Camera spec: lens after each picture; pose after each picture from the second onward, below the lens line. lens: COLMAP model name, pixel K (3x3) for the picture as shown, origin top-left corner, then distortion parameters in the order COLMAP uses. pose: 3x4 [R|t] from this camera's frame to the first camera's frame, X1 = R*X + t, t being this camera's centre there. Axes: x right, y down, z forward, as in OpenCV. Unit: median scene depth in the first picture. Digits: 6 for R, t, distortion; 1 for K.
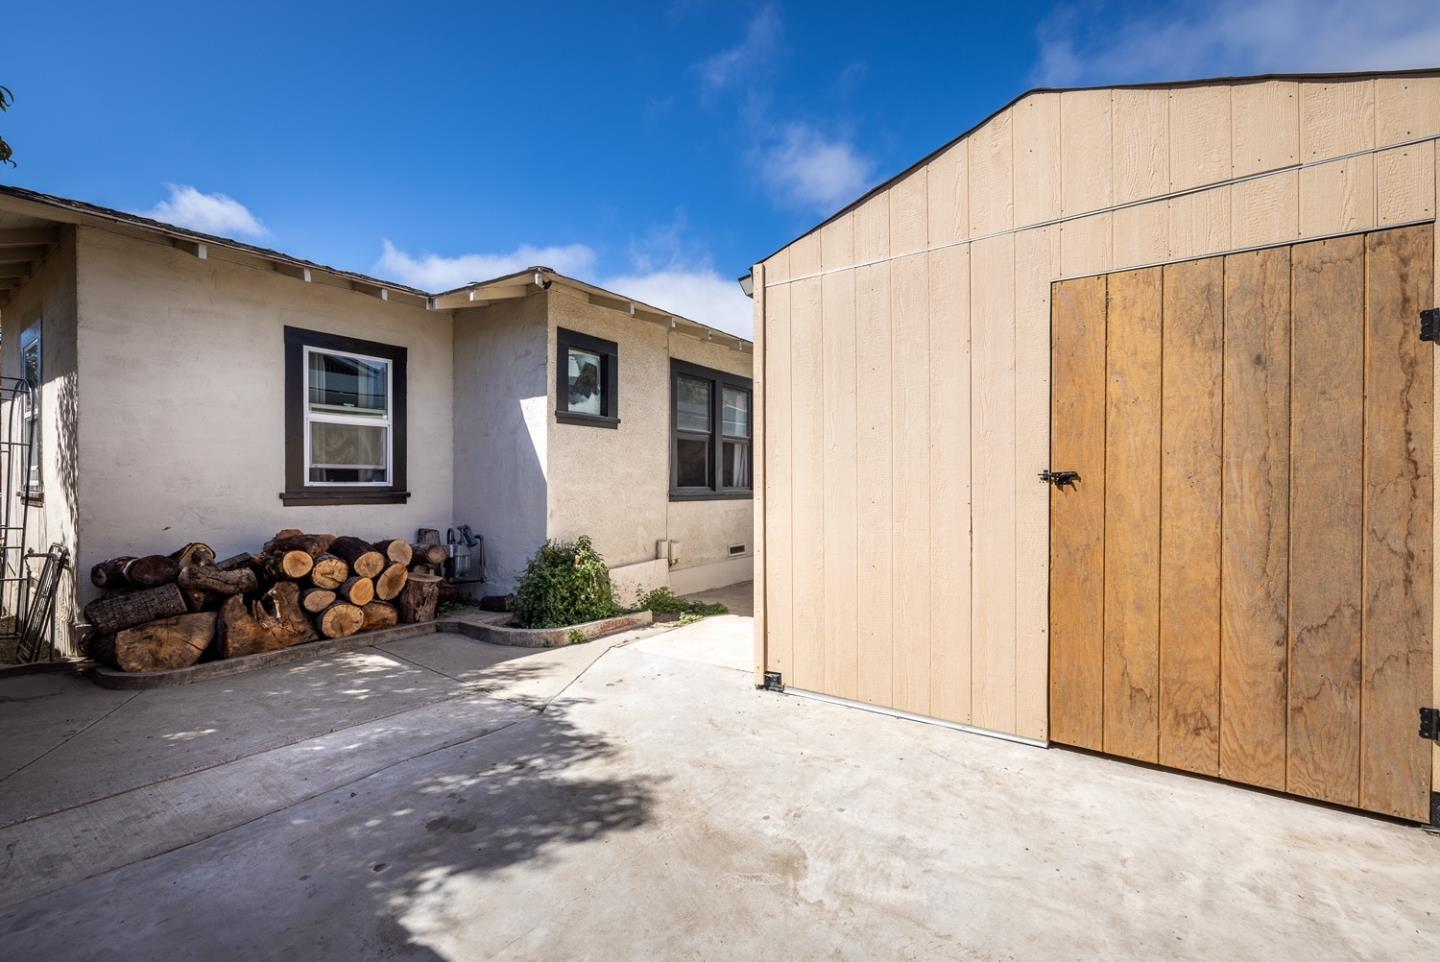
lens RADIAL K [[616.7, 0, 726.5], [0, 616.7, 474.8], [0, 0, 1]] dist [0.000487, 0.000089]
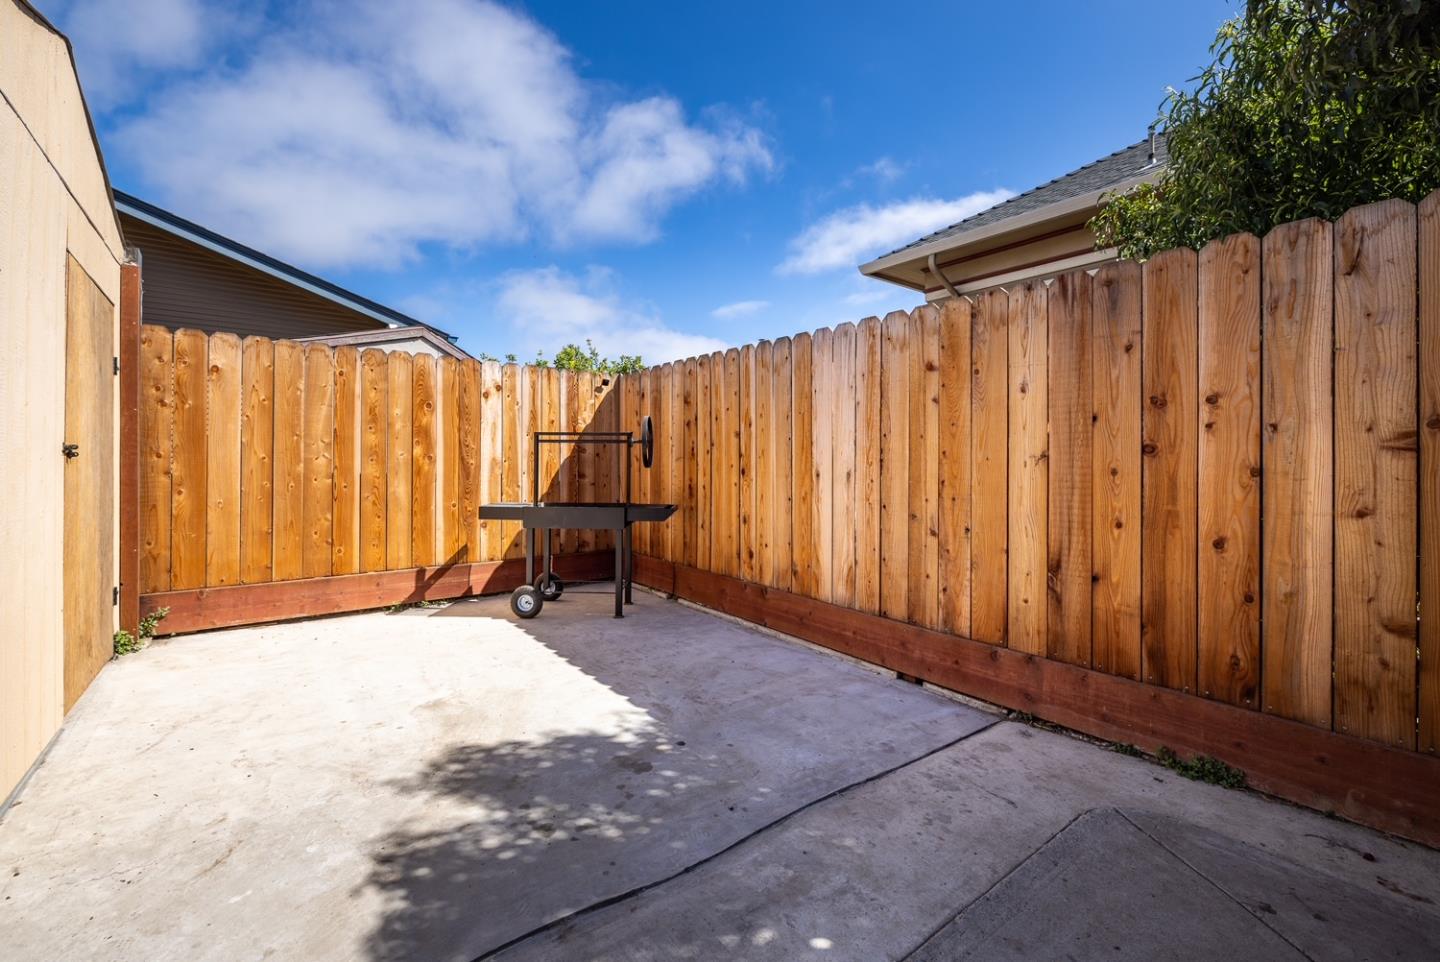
lens RADIAL K [[616.7, 0, 726.5], [0, 616.7, 474.8], [0, 0, 1]] dist [0.000487, 0.000089]
pose [[-0.956588, -0.009136, 0.291299, -0.888461], [-0.008197, 0.999957, 0.004444, 0.035854], [-0.291327, 0.001863, -0.956622, 1.923698]]
